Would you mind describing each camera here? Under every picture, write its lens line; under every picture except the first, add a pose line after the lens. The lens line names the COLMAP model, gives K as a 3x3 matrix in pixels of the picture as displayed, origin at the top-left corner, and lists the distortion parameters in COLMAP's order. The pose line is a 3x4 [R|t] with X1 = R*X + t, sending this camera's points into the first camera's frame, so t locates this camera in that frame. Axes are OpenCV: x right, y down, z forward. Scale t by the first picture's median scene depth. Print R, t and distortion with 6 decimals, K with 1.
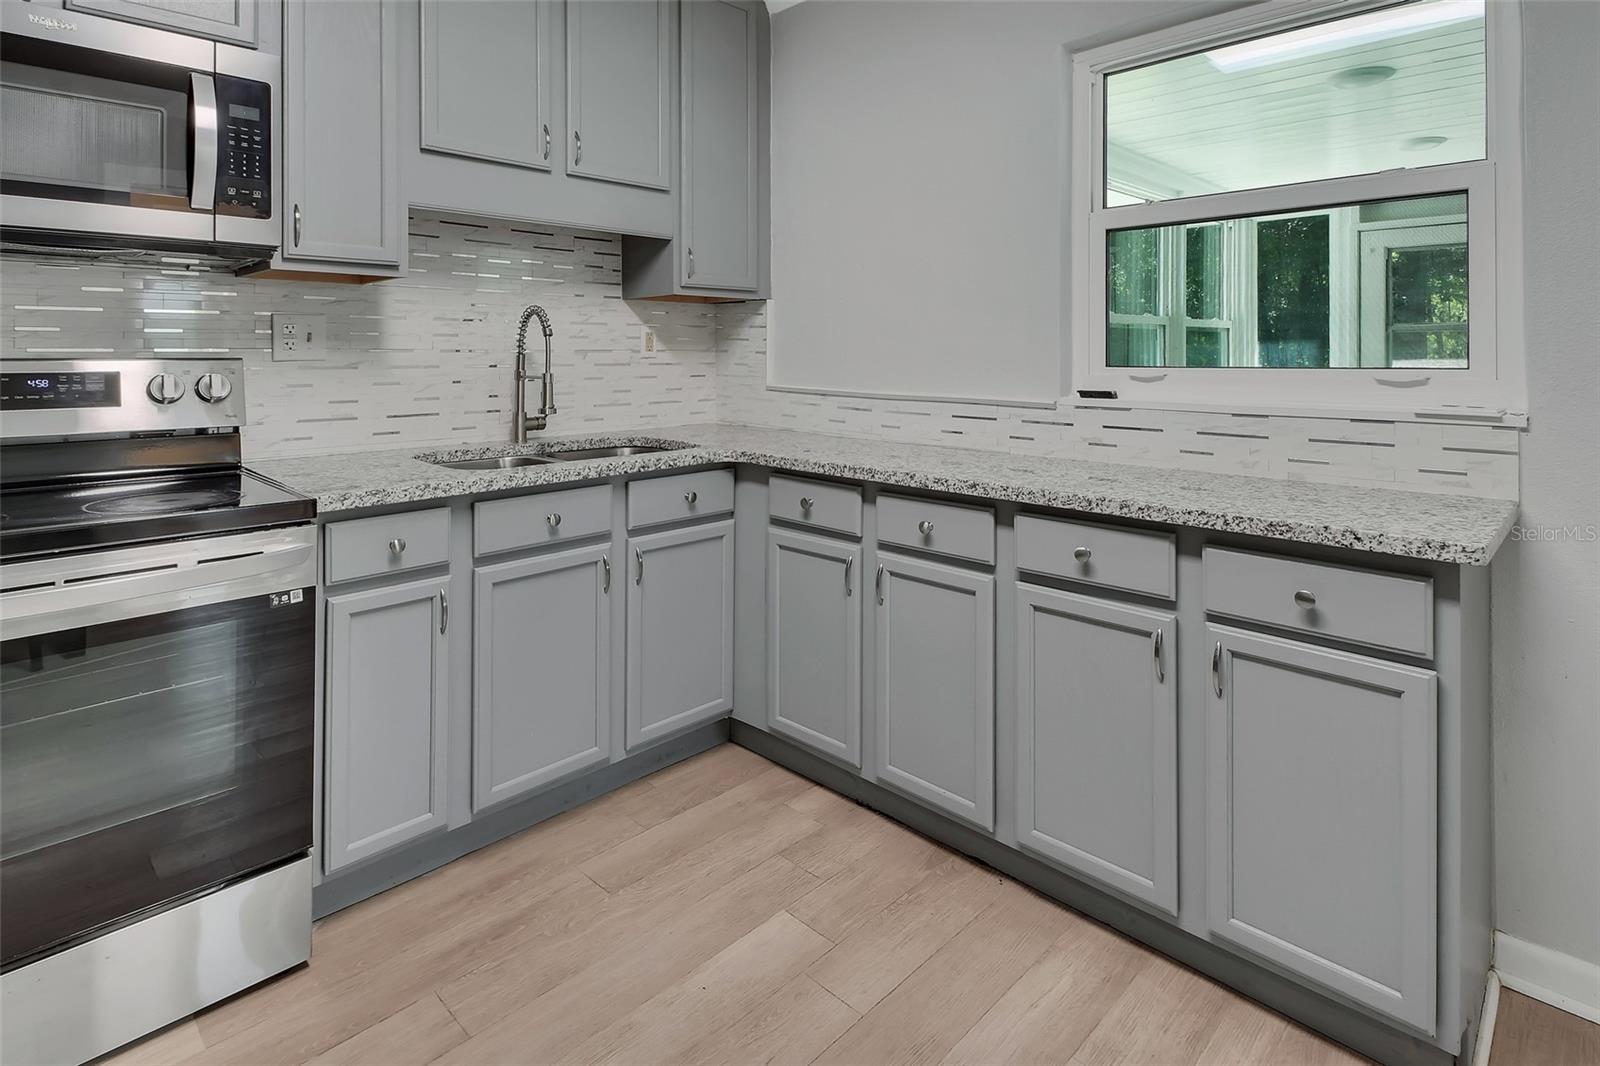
lens RADIAL K [[829.9, 0, 795.0], [0, 829.9, 350.3], [0, 0, 1]] dist [0.003867, 0.001095]
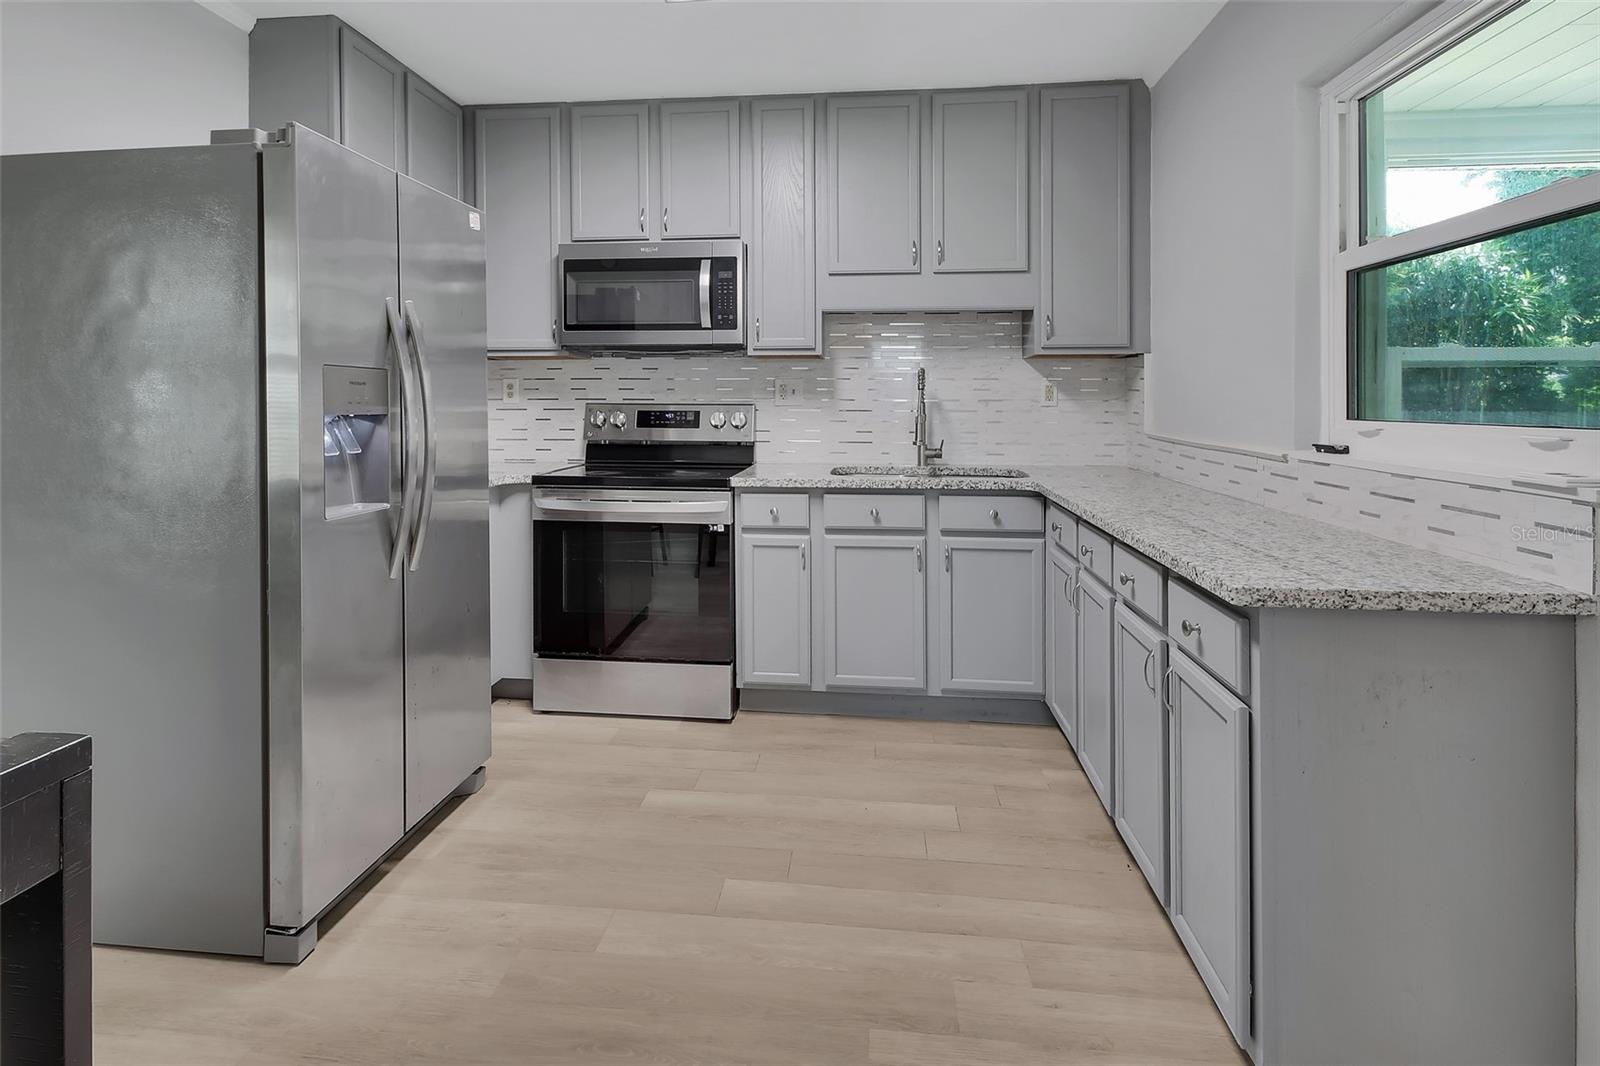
lens RADIAL K [[837.8, 0, 798.2], [0, 837.8, 404.1], [0, 0, 1]] dist [-0.001870, -0.000465]
pose [[0.636622, 0.006863, -0.771146, 0.819266], [-0.000265, 0.999962, 0.008681, -0.006901], [0.771176, -0.005323, 0.636600, -0.078162]]
